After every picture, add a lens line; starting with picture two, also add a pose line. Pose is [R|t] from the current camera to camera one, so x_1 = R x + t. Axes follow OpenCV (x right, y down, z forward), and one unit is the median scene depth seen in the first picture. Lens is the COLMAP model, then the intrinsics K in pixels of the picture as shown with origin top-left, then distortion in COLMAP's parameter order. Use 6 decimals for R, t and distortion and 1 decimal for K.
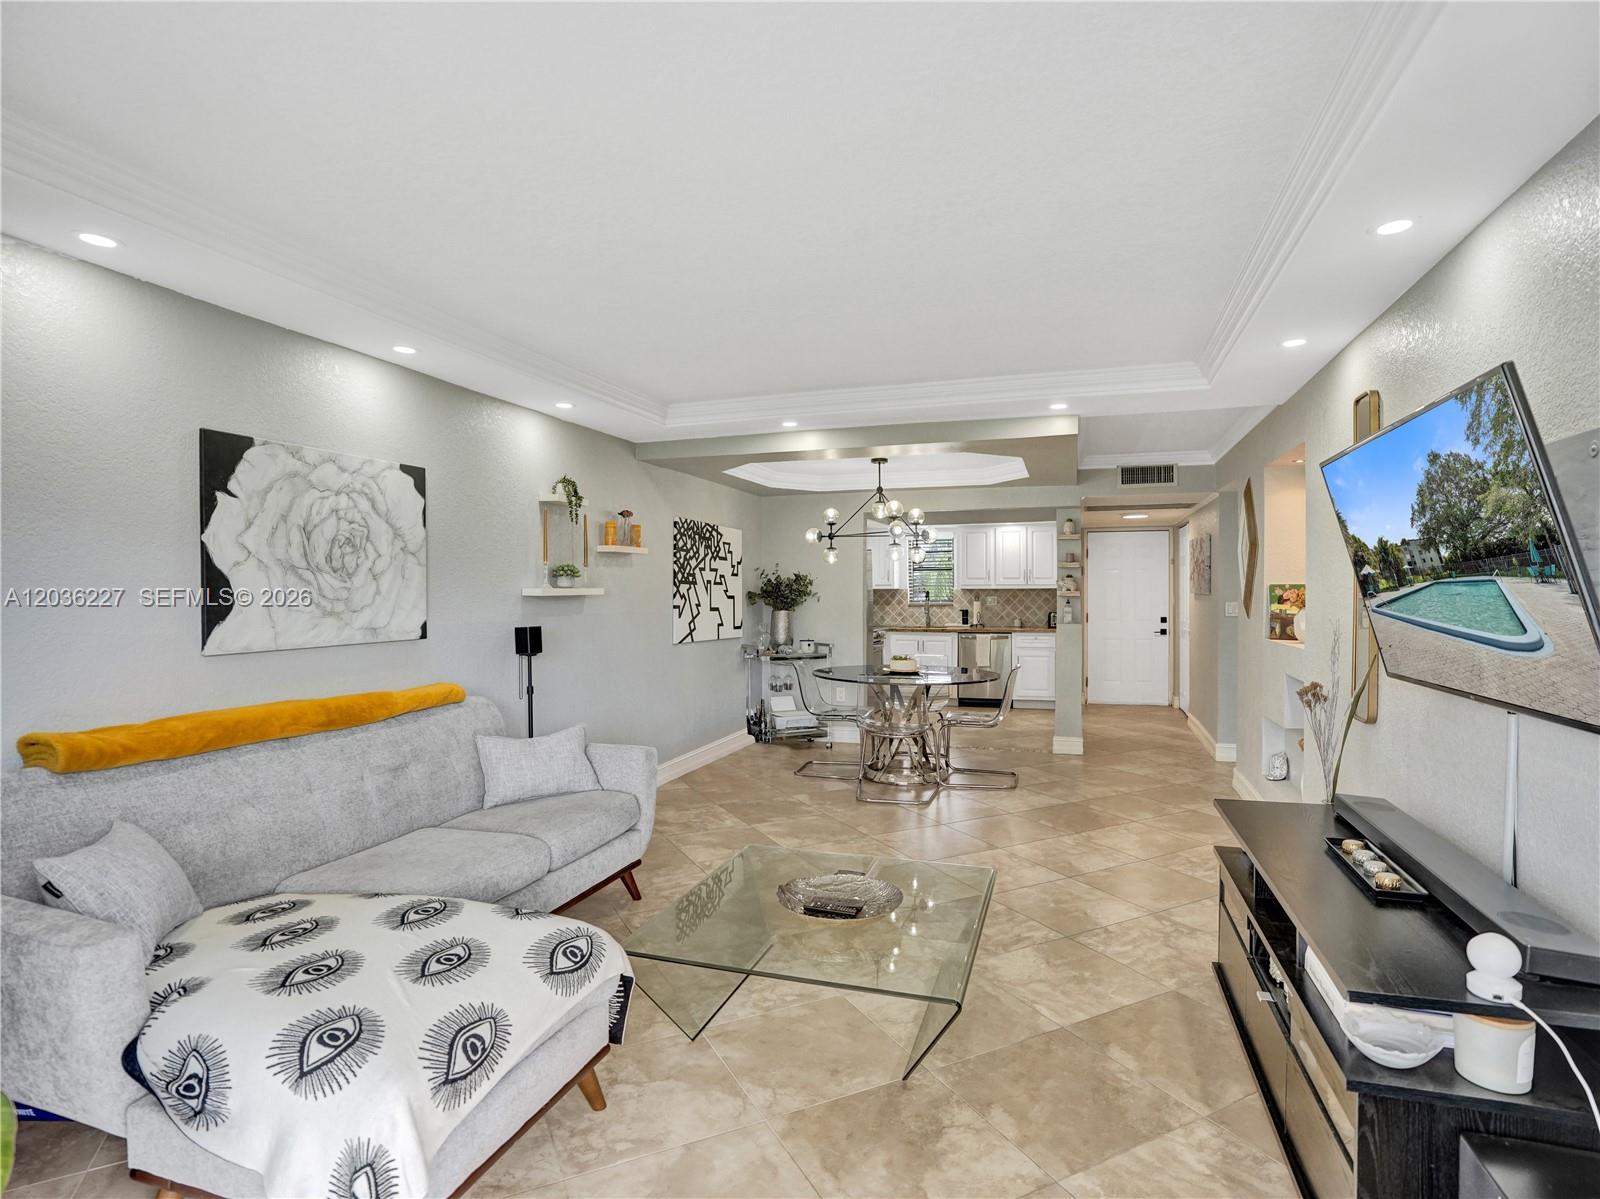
lens RADIAL K [[813.8, 0, 816.7], [0, 813.8, 592.9], [0, 0, 1]] dist [-0.001441, 0.000334]
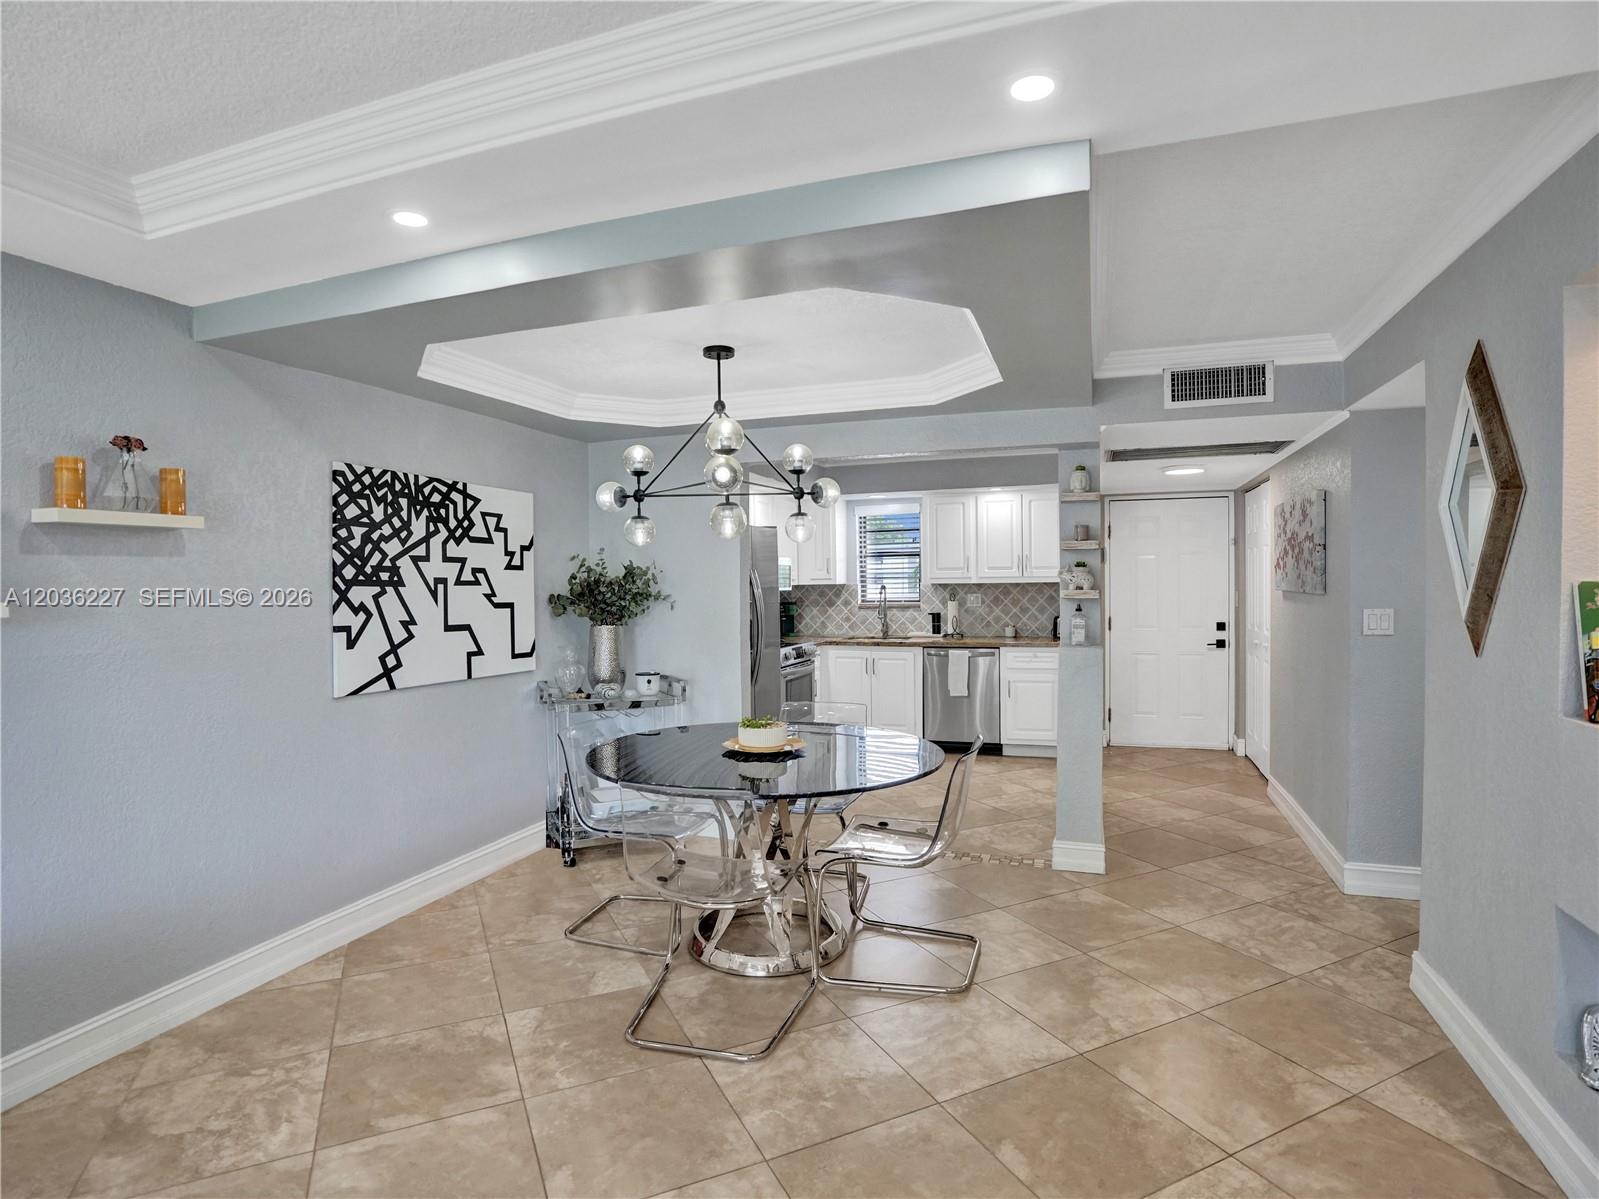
lens RADIAL K [[837.5, 0, 791.9], [0, 837.5, 596.3], [0, 0, 1]] dist [-0.033234, -0.000015]
pose [[0.999156, -0.008738, -0.040127, 0.135658], [0.009318, 0.999854, 0.014307, -0.008676], [0.039996, -0.014669, 0.999092, 0.419780]]
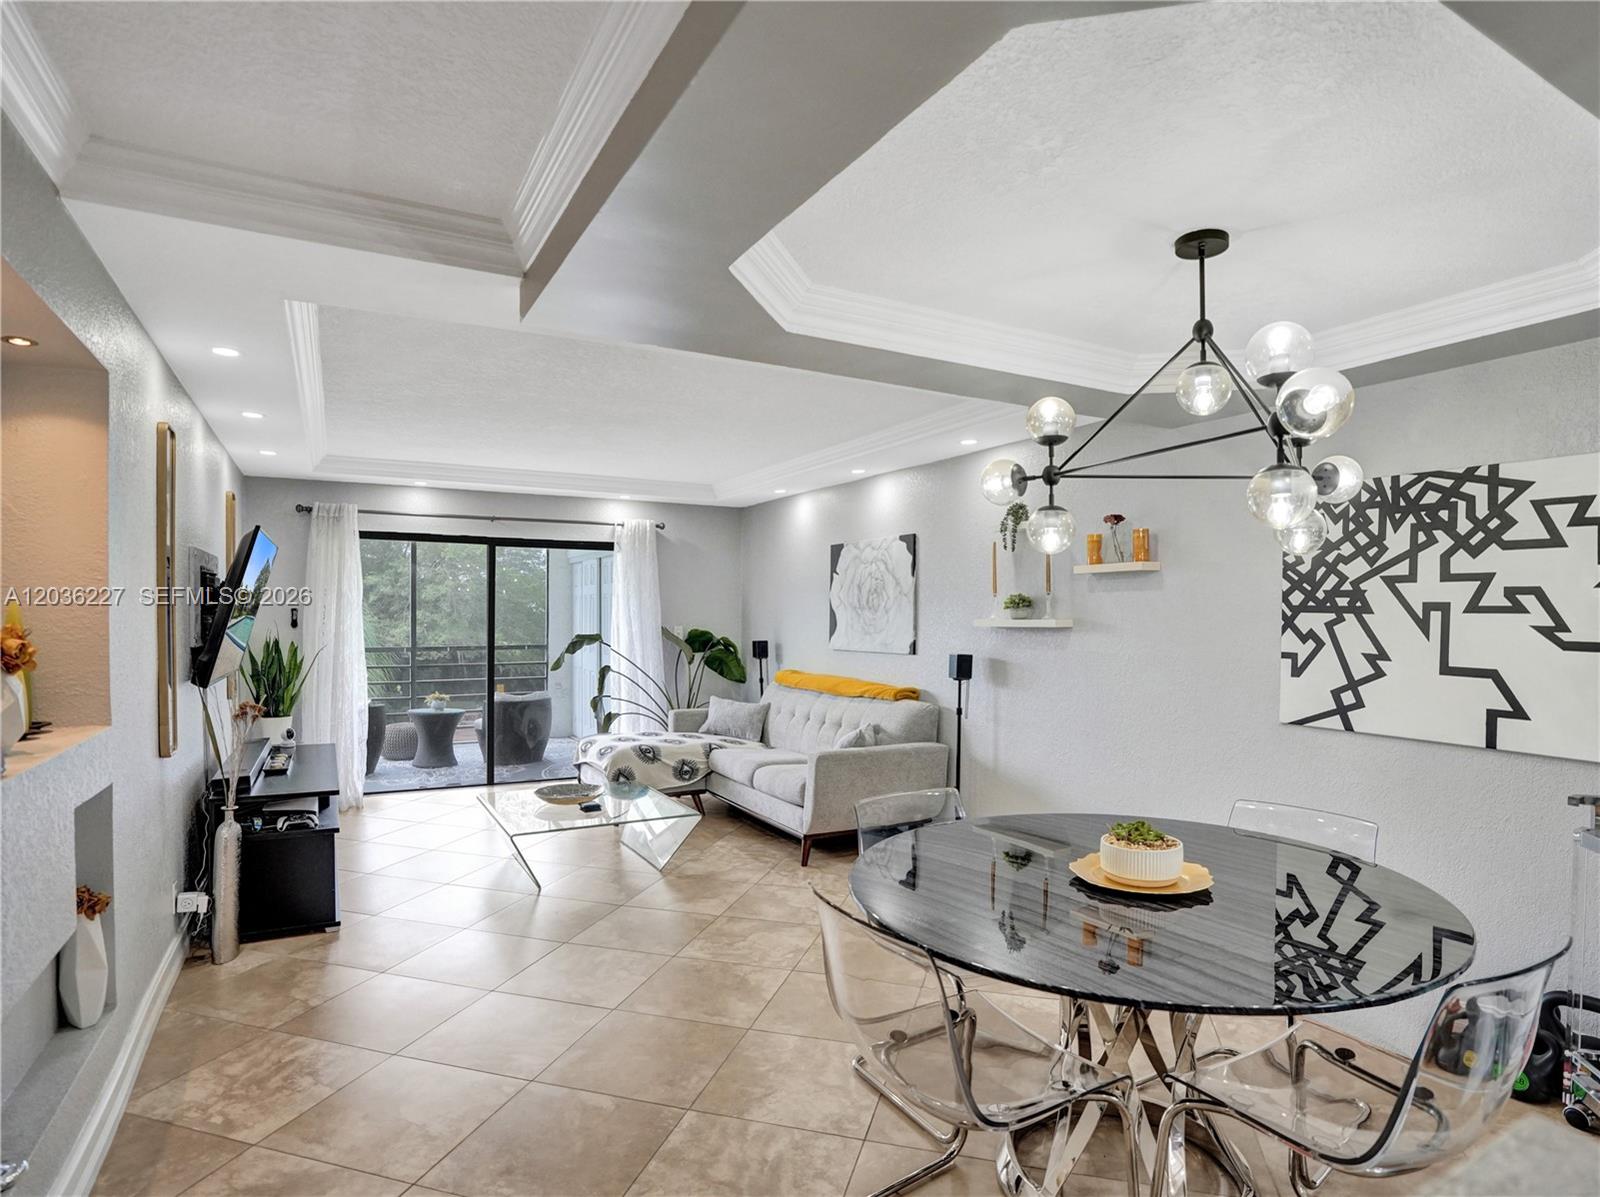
lens RADIAL K [[863.1, 0, 796.4], [0, 863.1, 610.9], [0, 0, 1]] dist [-0.060467, 0.000663]
pose [[-0.682717, -0.003959, -0.730673, 0.415543], [-0.004274, 0.999990, -0.001424, -0.009069], [0.730671, 0.002151, -0.682727, 1.039242]]
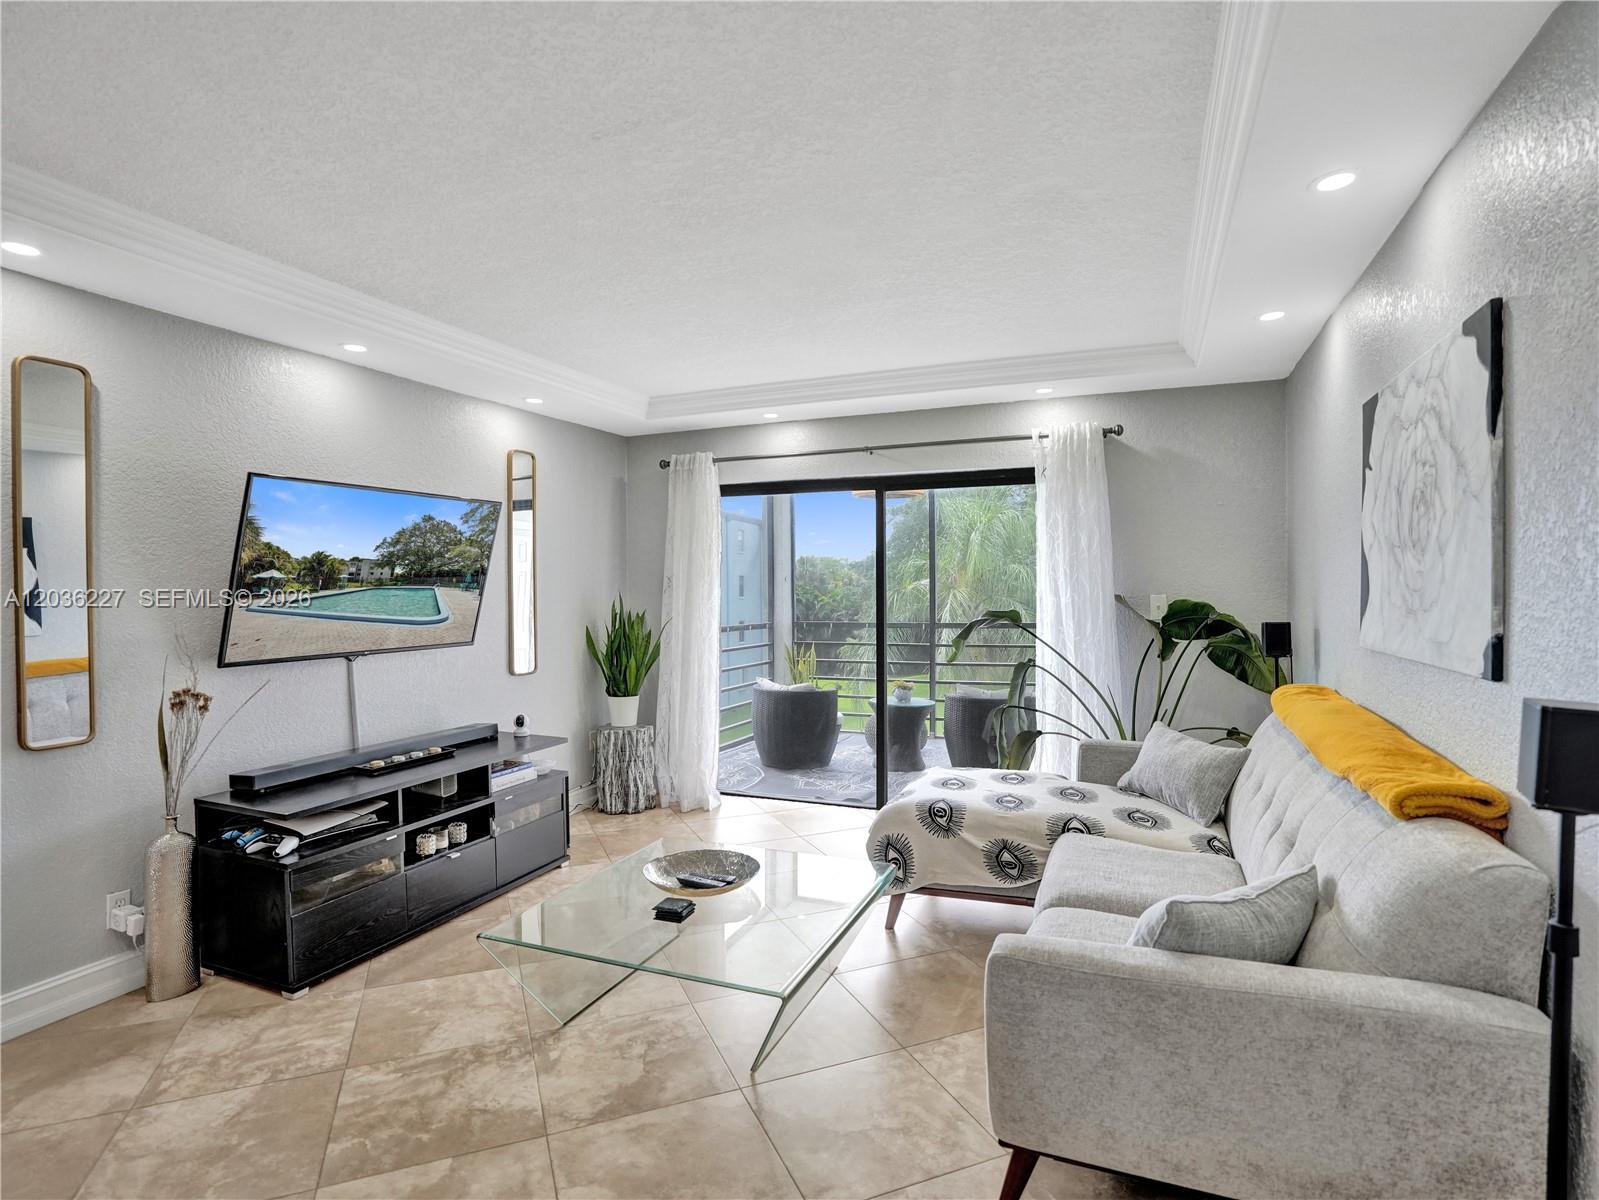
lens RADIAL K [[833.2, 0, 823.8], [0, 833.2, 594.1], [0, 0, 1]] dist [0.001614, 0.000313]
pose [[-0.998445, 0.011564, 0.054531, -0.077410], [0.012144, 0.999873, 0.010326, -0.000540], [-0.054404, 0.010972, -0.998459, 0.820198]]
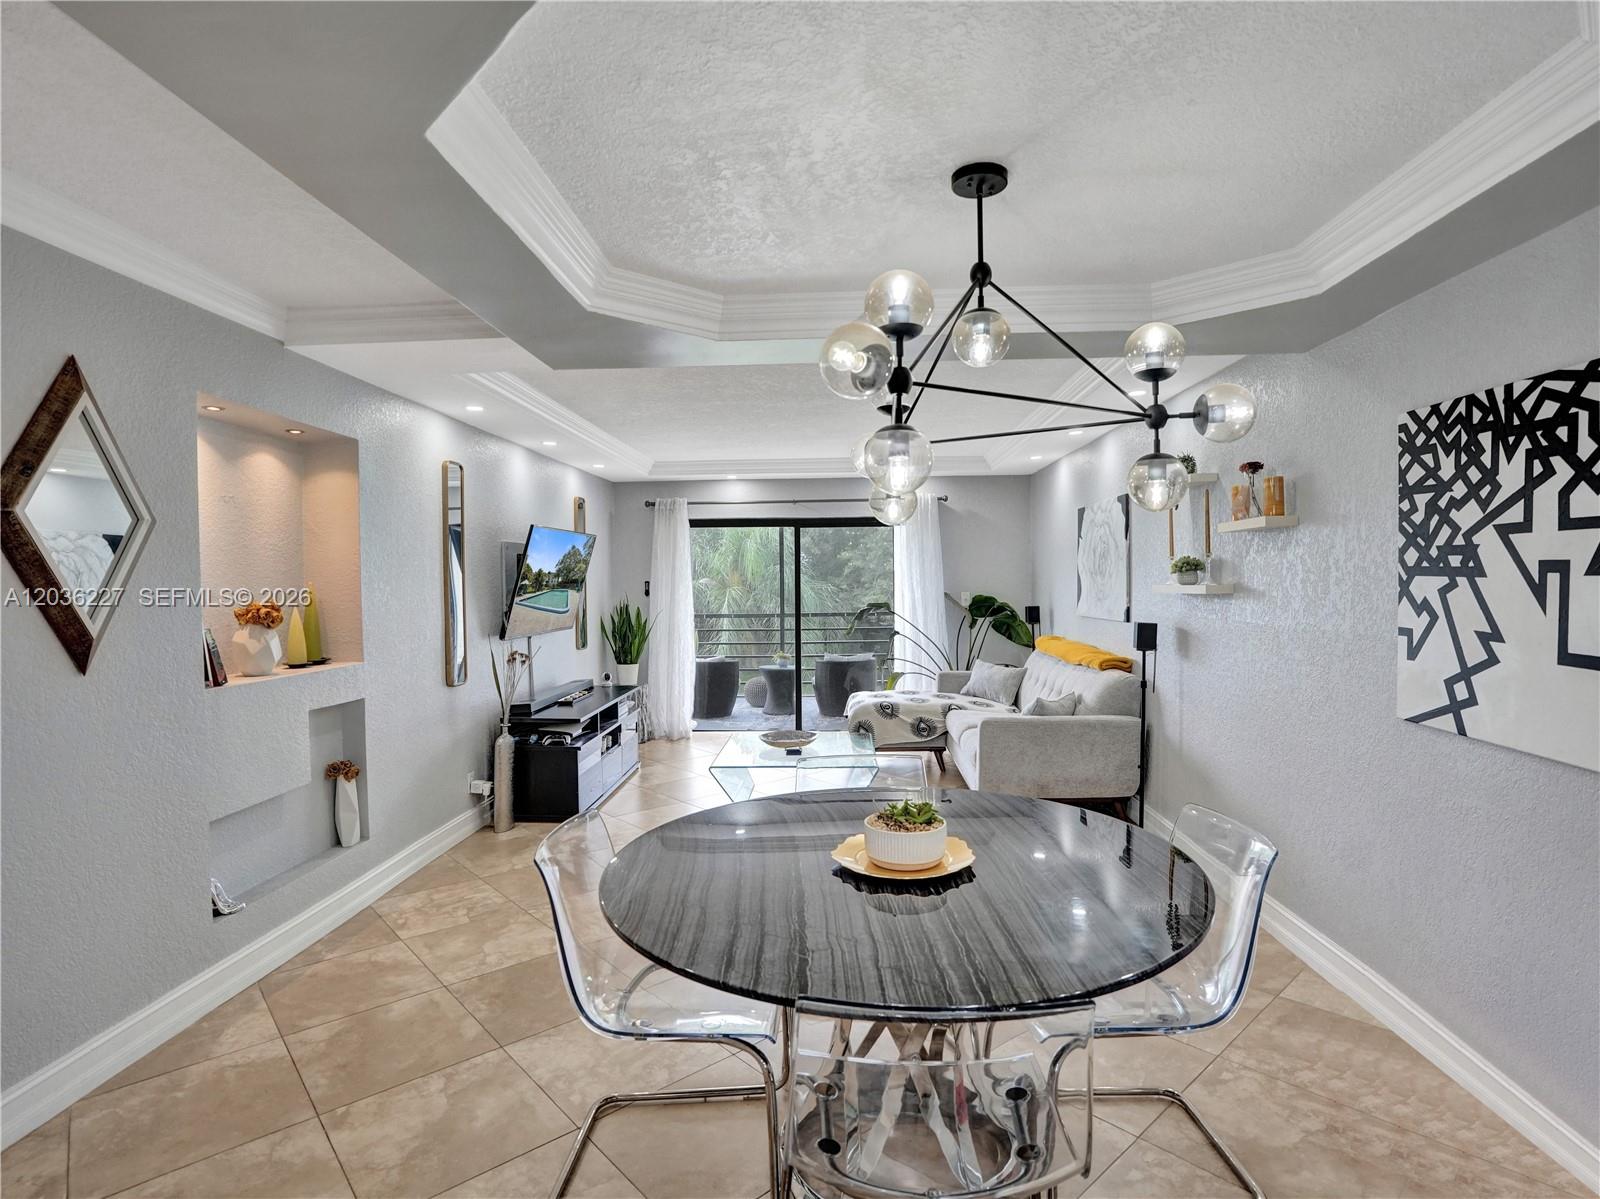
lens RADIAL K [[828.9, 0, 804.6], [0, 828.9, 585.3], [0, 0, 1]] dist [-0.027747, 0.001344]
pose [[-0.965143, 0.014039, -0.261345, 0.209335], [0.012255, 0.999889, 0.008455, -0.012272], [0.261435, 0.004958, -0.965208, 1.199564]]
